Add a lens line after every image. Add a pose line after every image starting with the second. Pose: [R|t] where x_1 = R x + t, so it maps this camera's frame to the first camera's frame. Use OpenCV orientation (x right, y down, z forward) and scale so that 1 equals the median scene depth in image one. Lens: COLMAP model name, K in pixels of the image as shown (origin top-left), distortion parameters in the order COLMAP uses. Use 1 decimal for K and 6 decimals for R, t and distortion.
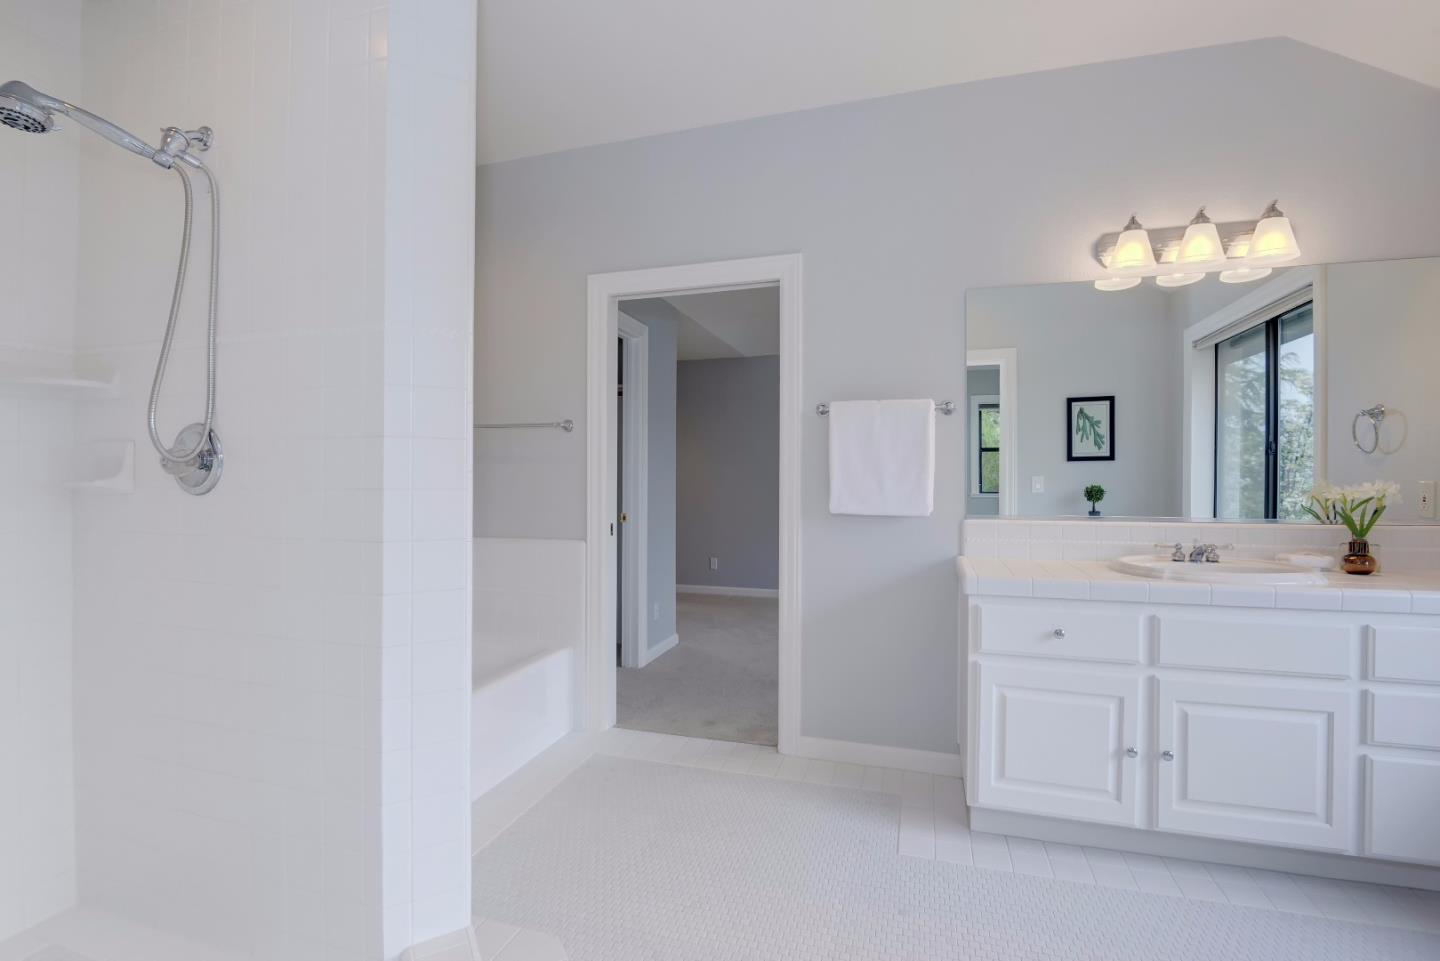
lens RADIAL K [[679.0, 0, 716.4], [0, 679.0, 478.5], [0, 0, 1]] dist [-0.001151, -0.017671]
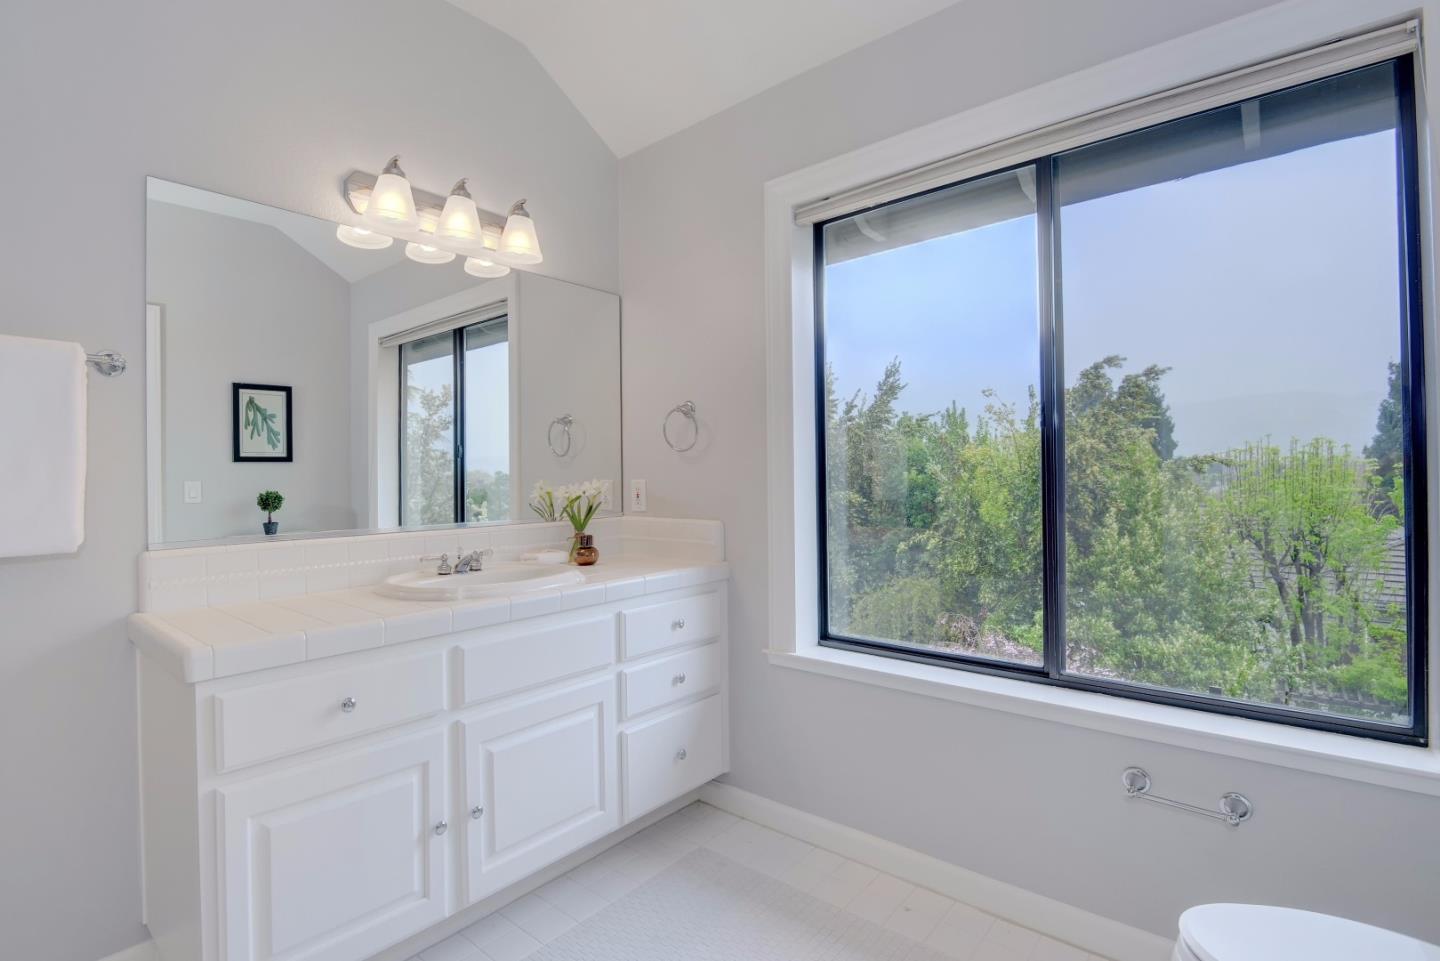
lens RADIAL K [[679.0, 0, 716.4], [0, 679.0, 478.5], [0, 0, 1]] dist [-0.001151, -0.017671]
pose [[0.391890, -0.007089, 0.919985, 0.016525], [0.014944, 0.999887, 0.001339, 0.002513], [-0.919891, 0.013223, 0.391952, 0.329098]]
